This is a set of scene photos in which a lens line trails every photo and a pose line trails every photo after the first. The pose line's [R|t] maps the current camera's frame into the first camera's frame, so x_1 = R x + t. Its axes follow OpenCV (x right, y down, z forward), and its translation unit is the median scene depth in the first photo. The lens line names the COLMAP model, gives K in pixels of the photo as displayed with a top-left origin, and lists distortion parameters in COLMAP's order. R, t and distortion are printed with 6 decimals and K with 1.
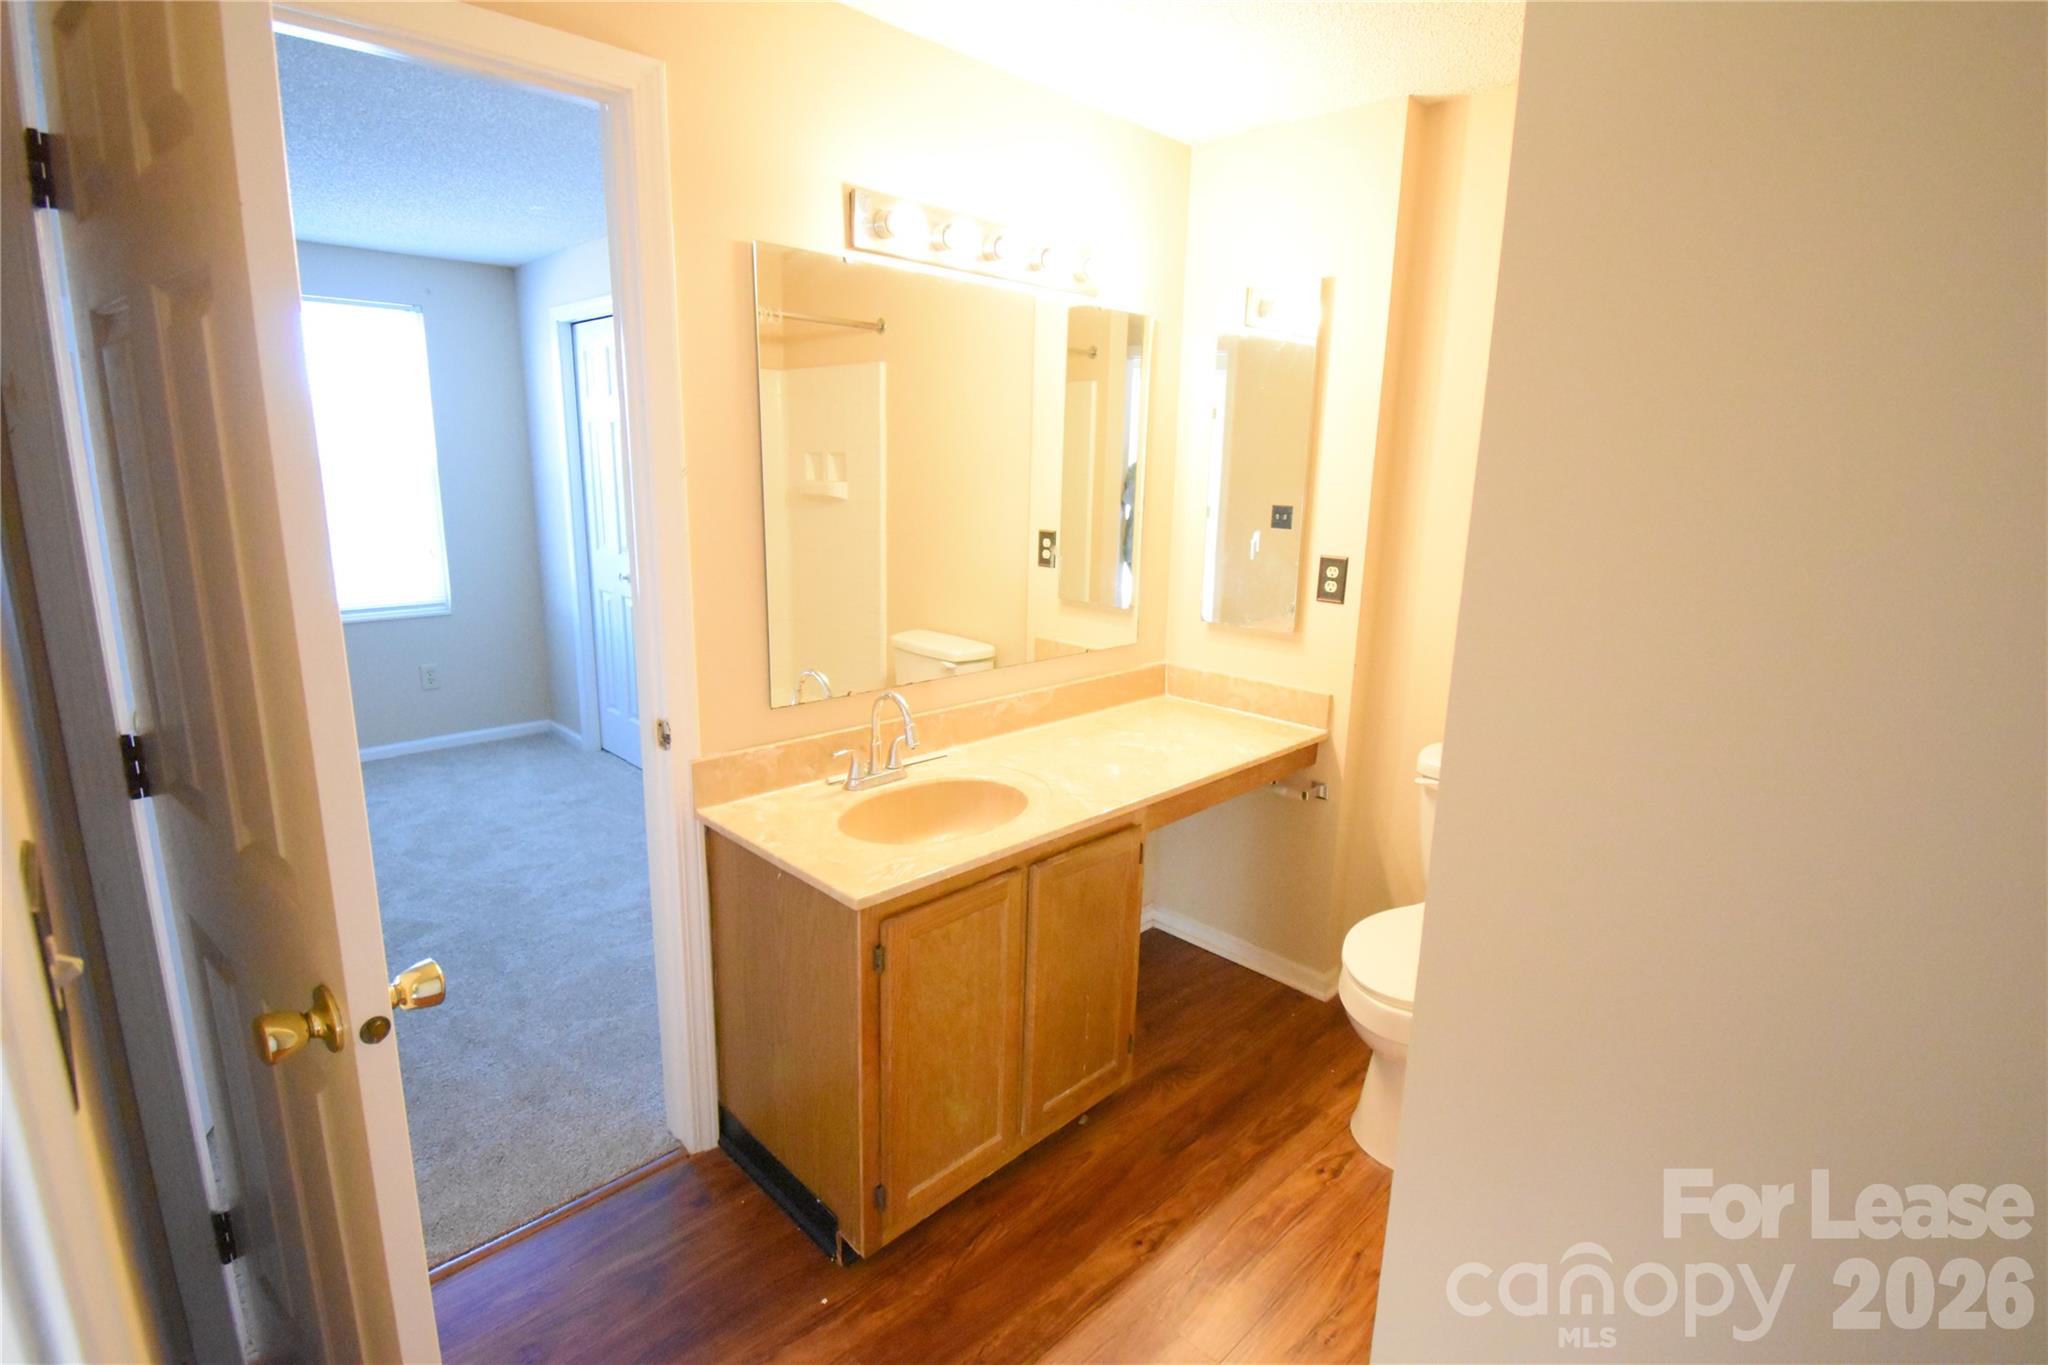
lens RADIAL K [[975.7, 0, 1030.5], [0, 975.7, 681.0], [0, 0, 1]] dist [0.002081, 0.000035]
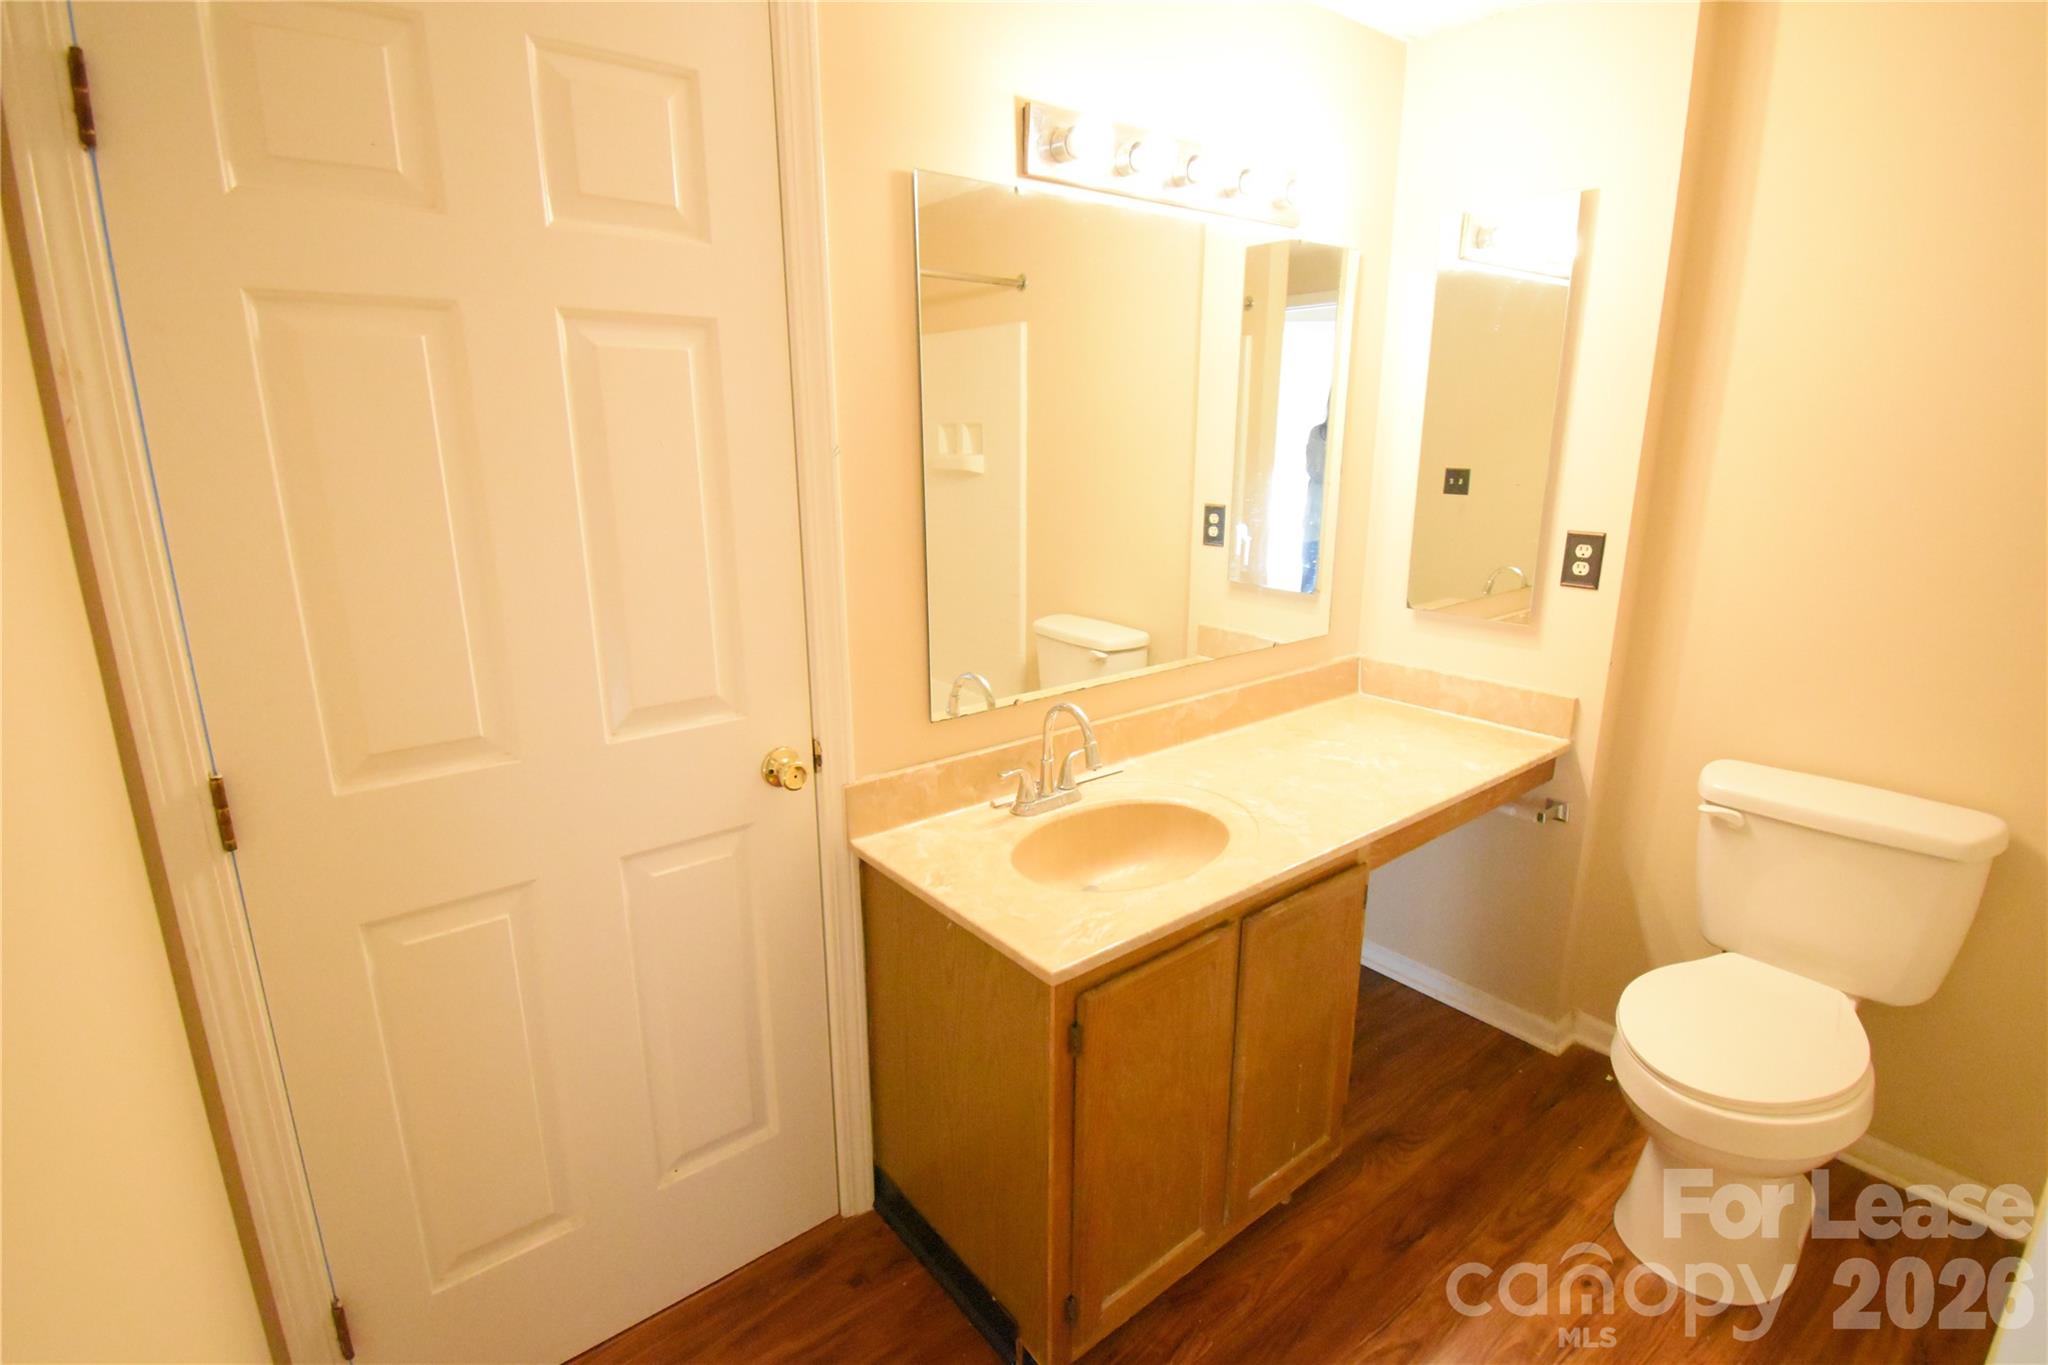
lens RADIAL K [[976.4, 0, 1025.0], [0, 976.4, 681.7], [0, 0, 1]] dist [-0.002011, -0.000979]
pose [[0.993429, 0.001722, -0.114438, -0.079928], [0.001959, 0.999485, 0.032045, -0.033857], [0.114434, -0.032059, 0.992913, 0.143317]]
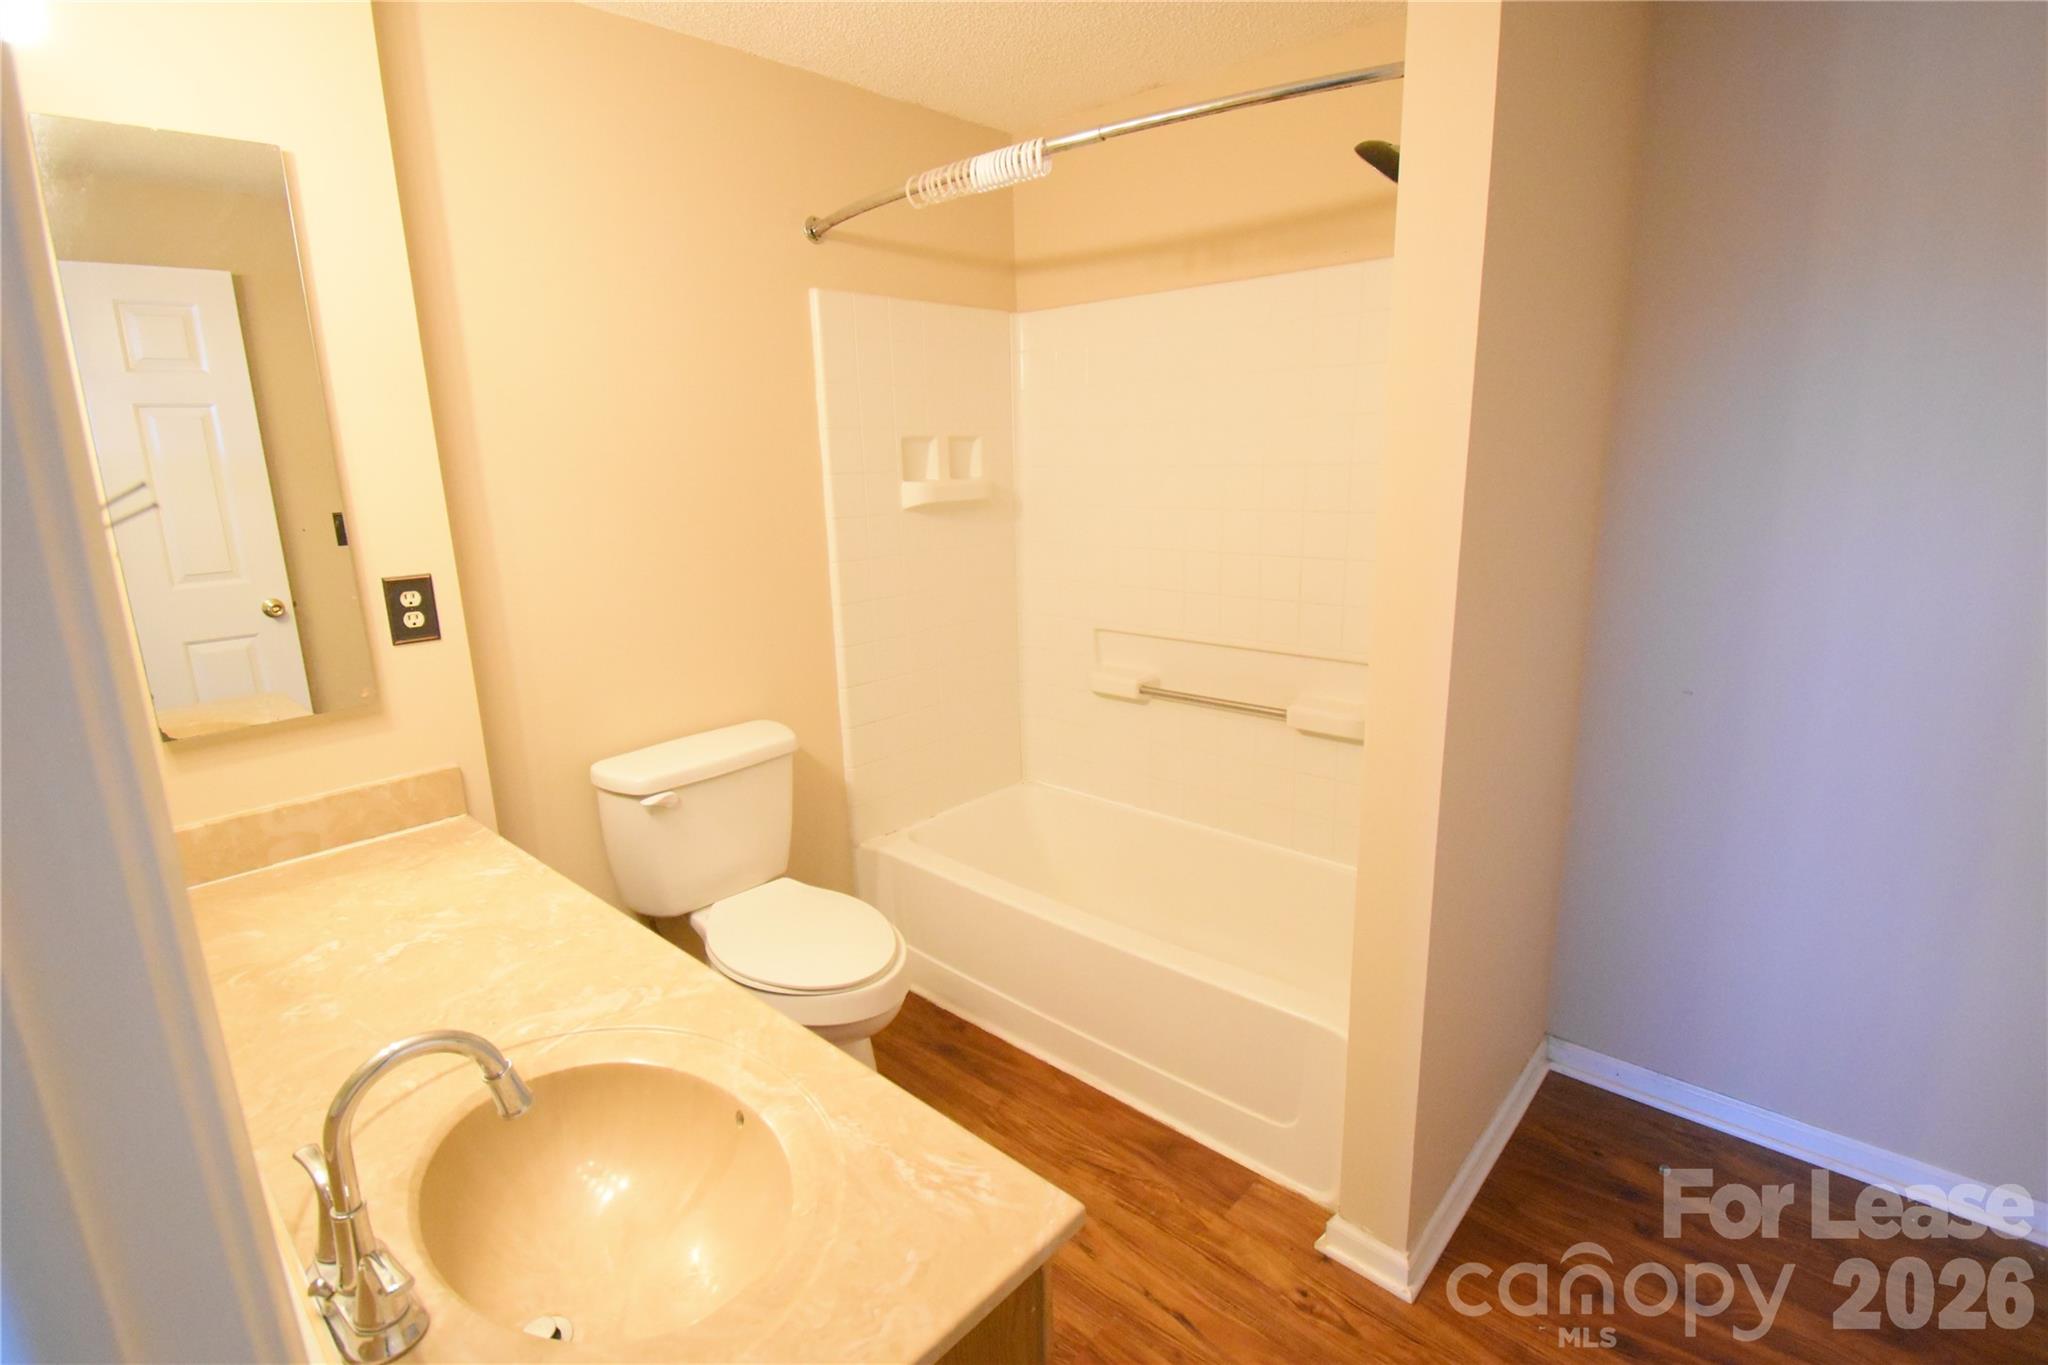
lens RADIAL K [[976.4, 0, 1025.0], [0, 976.4, 681.7], [0, 0, 1]] dist [-0.002011, -0.000979]
pose [[-0.052971, -0.249455, 0.966936, -0.475282], [0.238916, 0.937008, 0.254823, -0.154160], [-0.969594, 0.244515, 0.009964, 0.700747]]
